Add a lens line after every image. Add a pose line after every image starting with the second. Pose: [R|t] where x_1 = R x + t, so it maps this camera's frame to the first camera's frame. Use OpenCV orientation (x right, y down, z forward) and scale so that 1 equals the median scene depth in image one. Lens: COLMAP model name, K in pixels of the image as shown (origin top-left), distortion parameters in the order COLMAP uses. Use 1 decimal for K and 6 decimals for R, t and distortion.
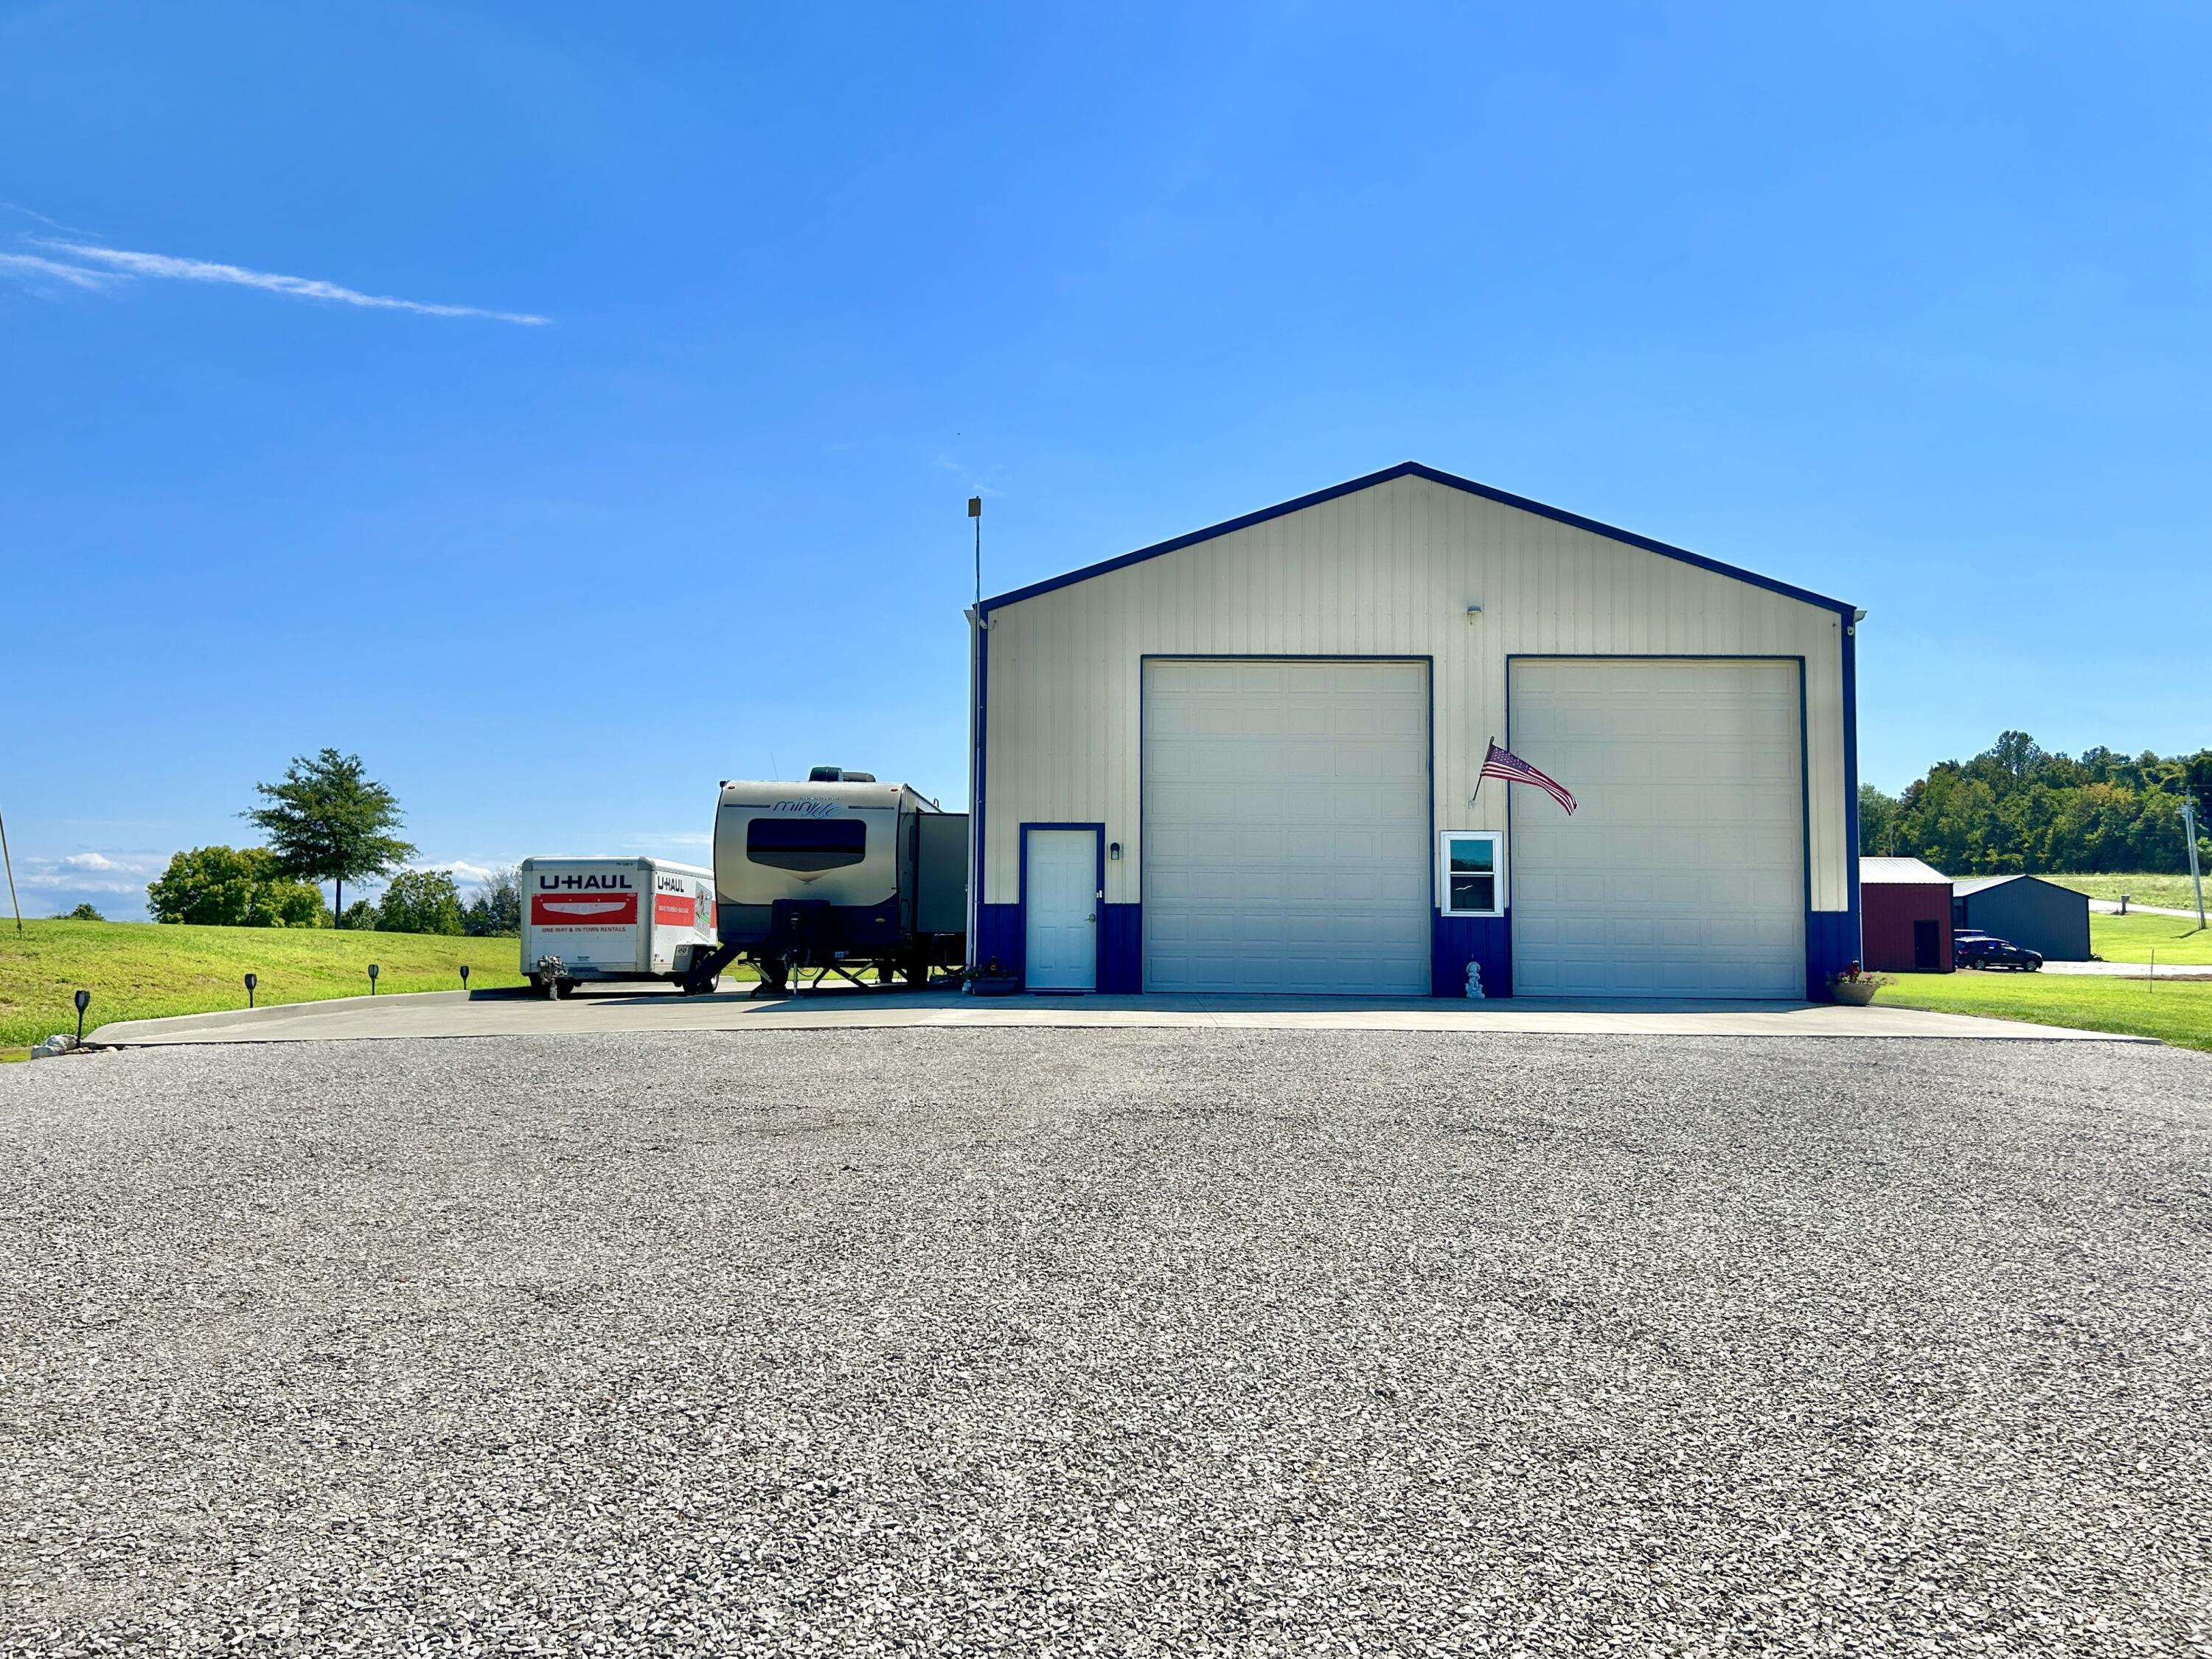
lens RADIAL K [[1702.6, 0, 1165.0], [0, 1702.6, 830.8], [0, 0, 1]] dist [0.066773, -0.000383]
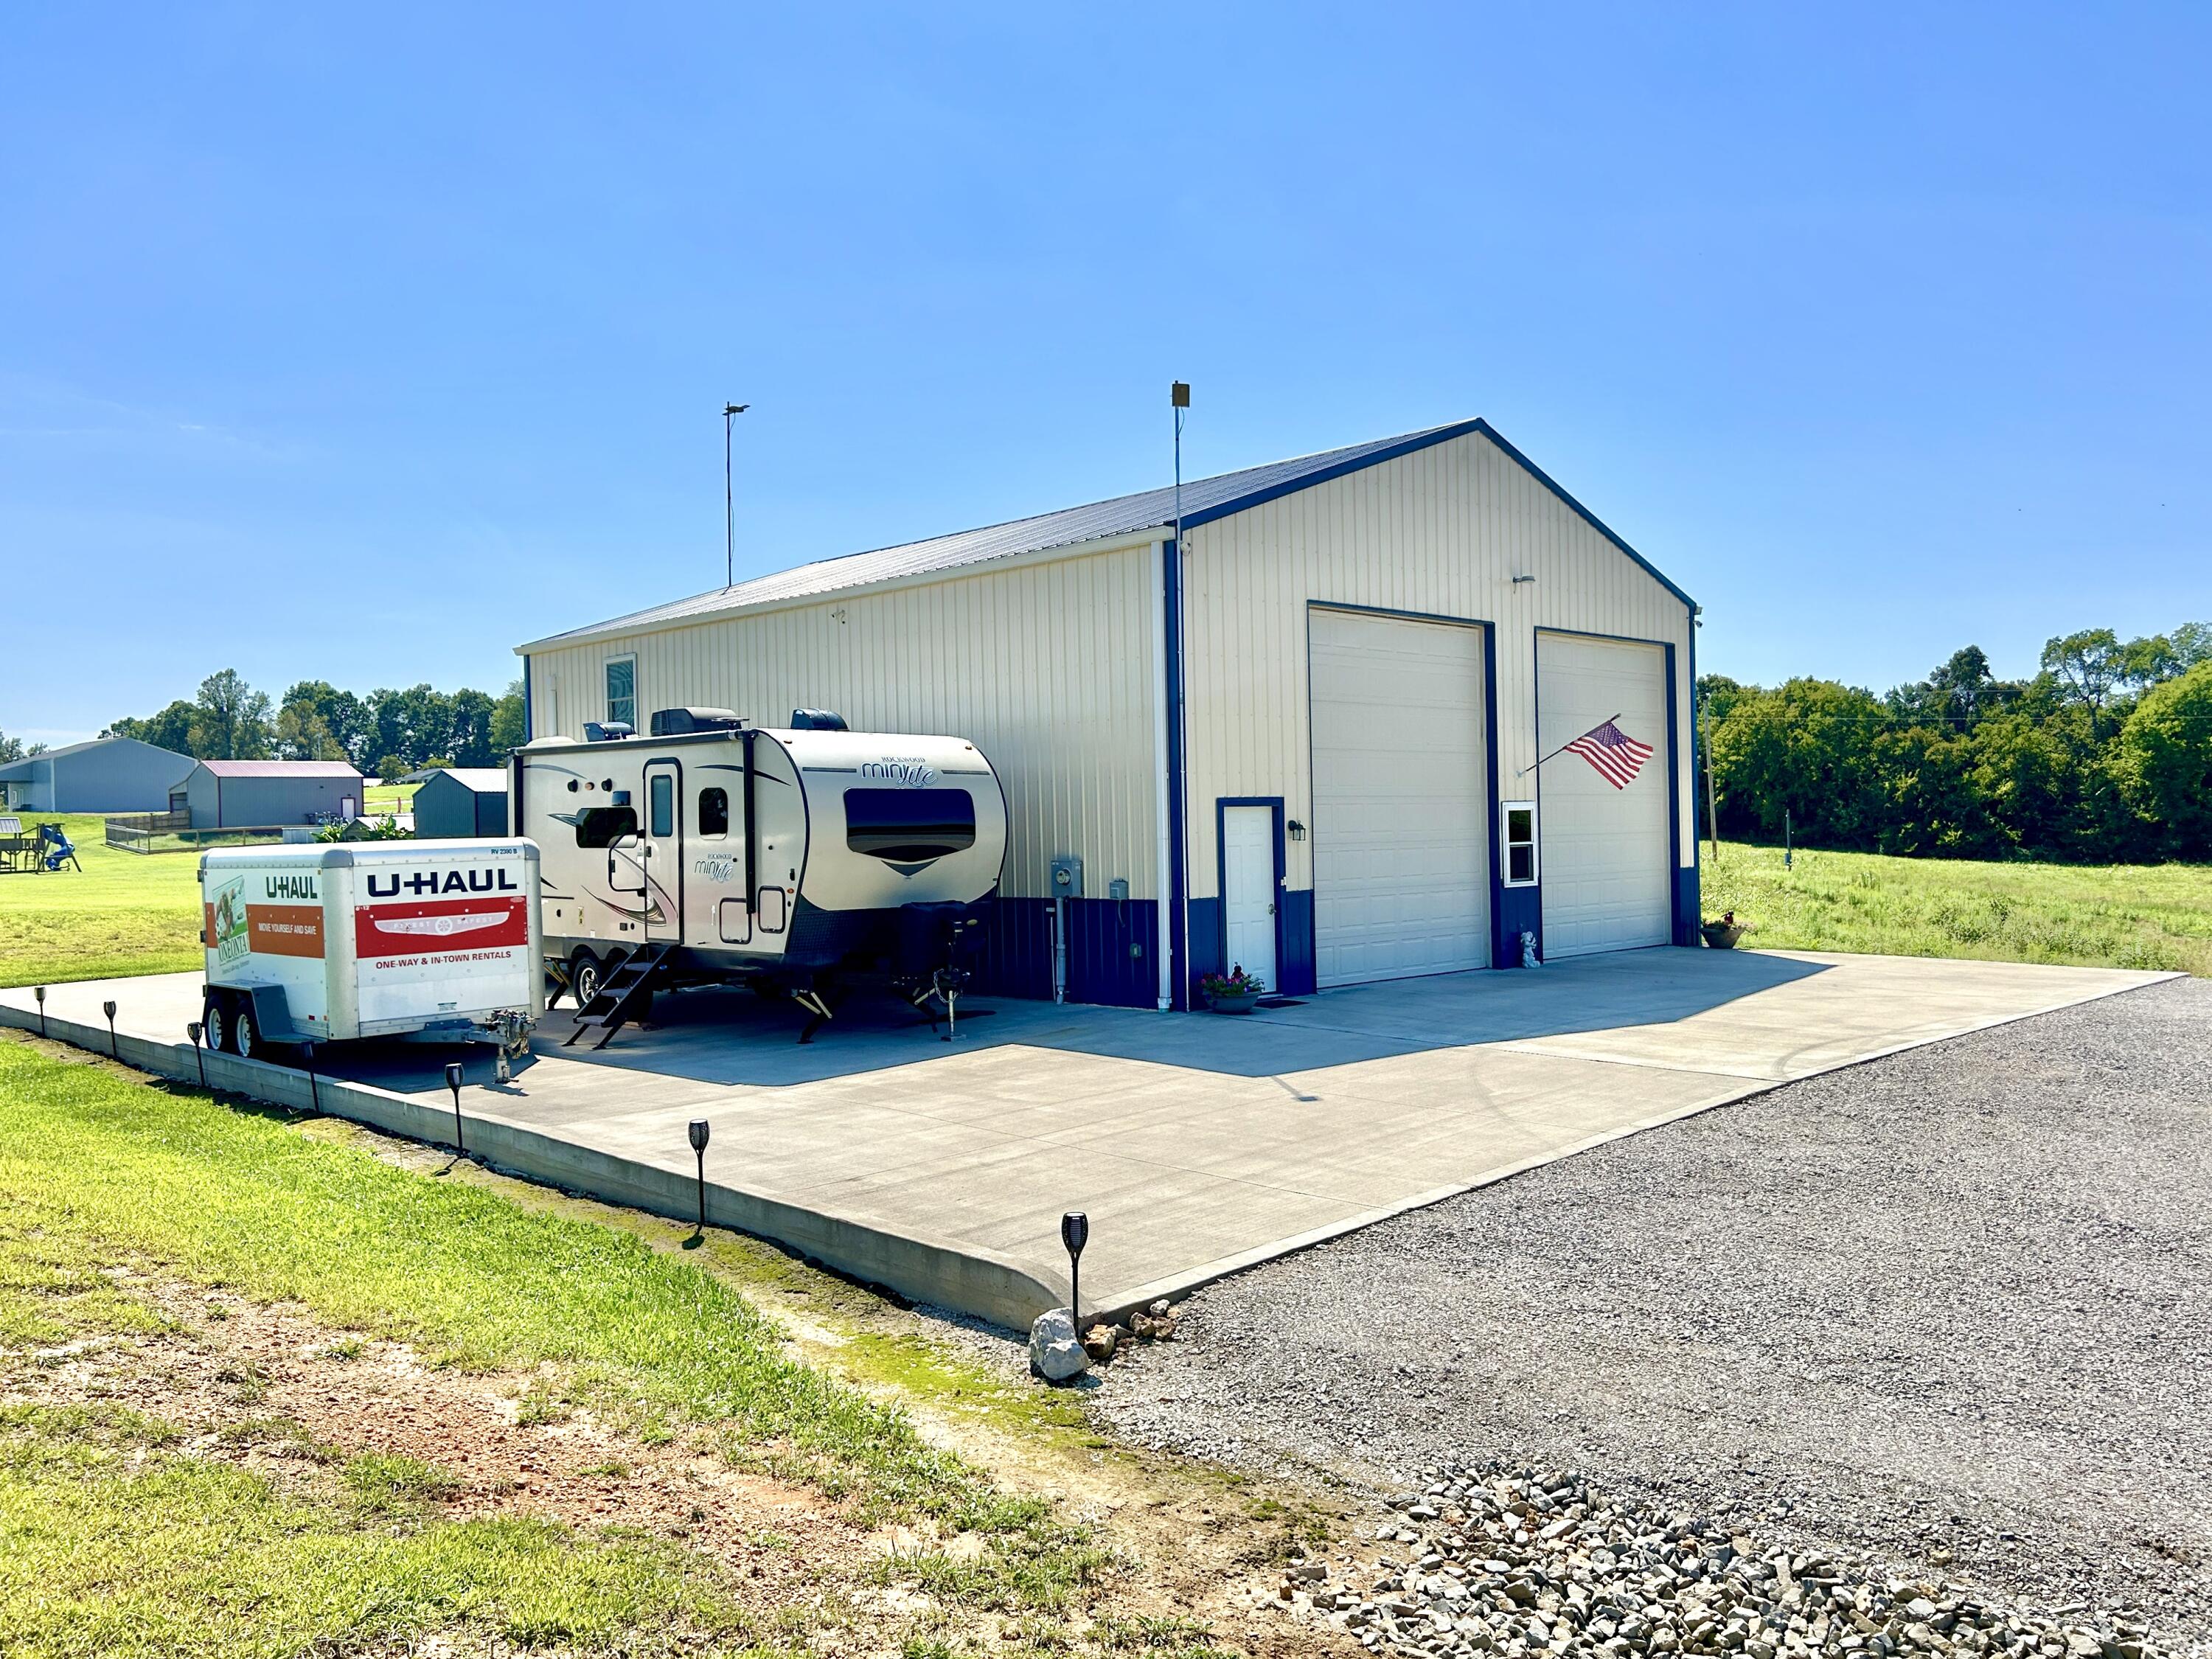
lens RADIAL K [[1698.2, 0, 1113.4], [0, 1698.2, 831.7], [0, 0, 1]] dist [0.016697, 0.001992]
pose [[0.703737, -0.025231, 0.710012, -0.693600], [-0.027340, 0.997667, 0.062551, -0.037995], [-0.709934, -0.063431, 0.701406, 0.465690]]
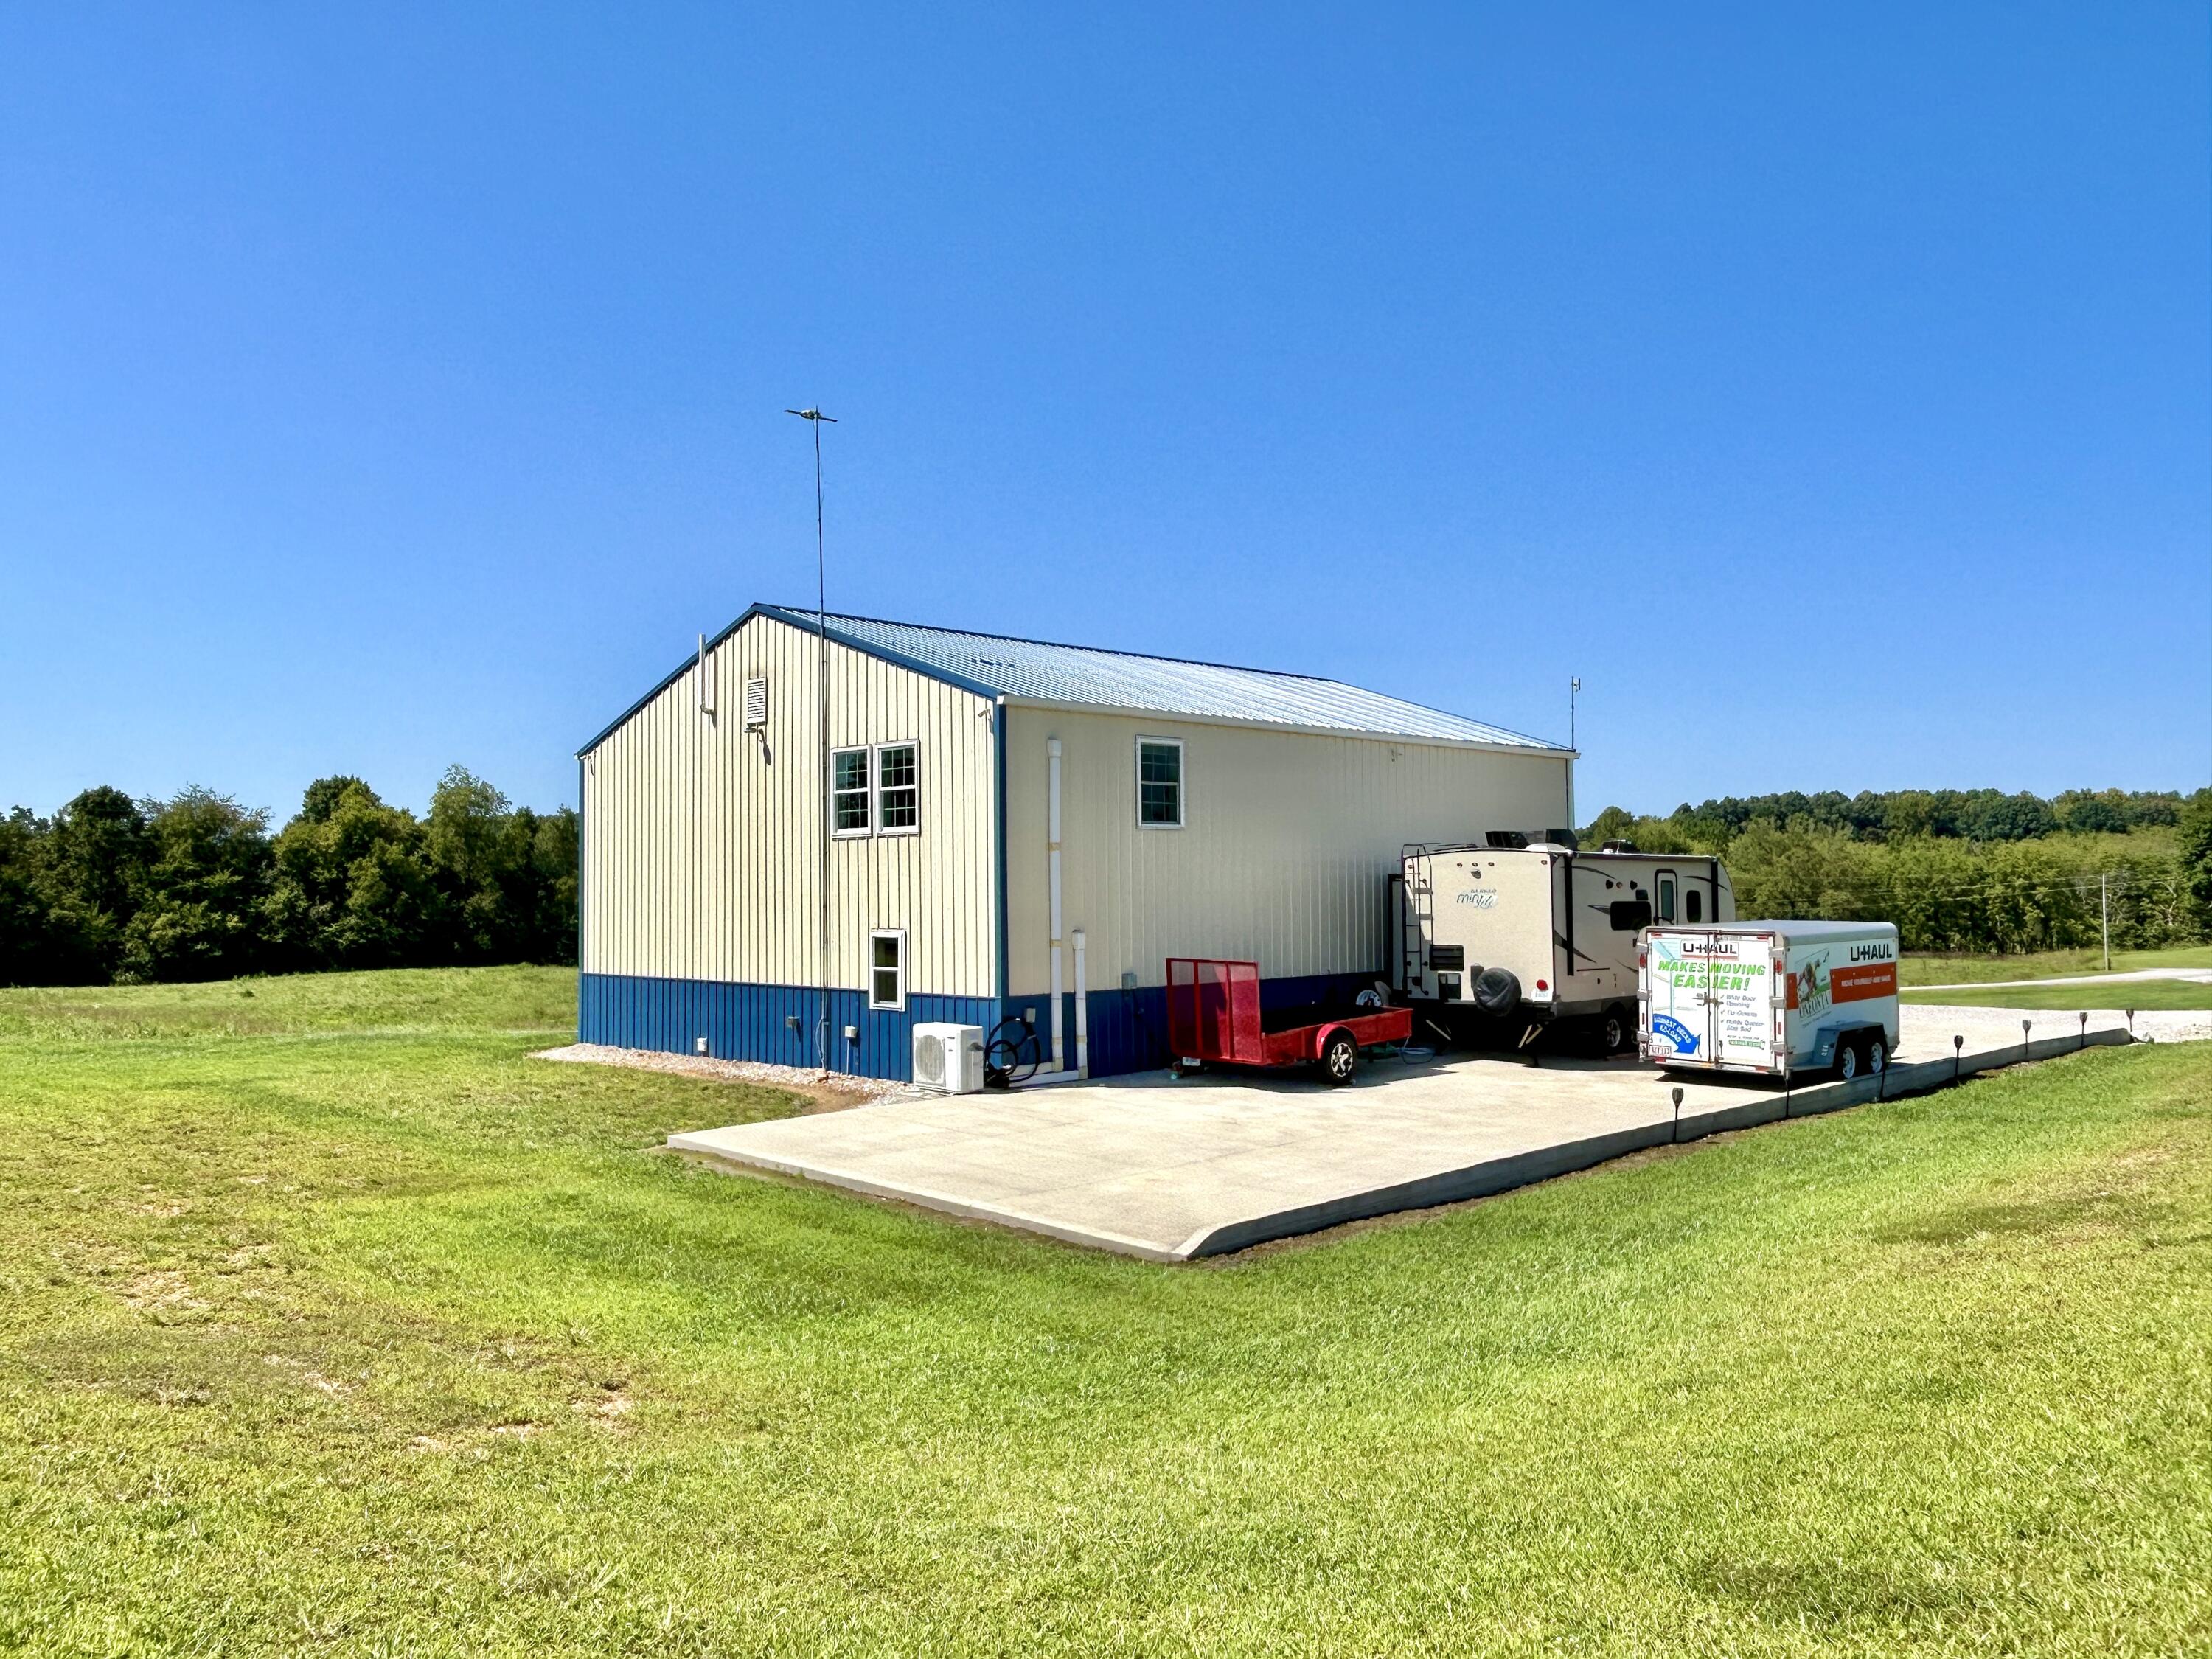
lens RADIAL K [[1619.2, 0, 1106.0], [0, 1619.2, 829.5], [0, 0, 1]] dist [-0.002518, 0.001075]
pose [[-0.675878, 0.028117, 0.736477, -0.849840], [-0.051945, 0.994970, -0.085657, 0.072723], [-0.735181, -0.096150, -0.671017, 2.222356]]
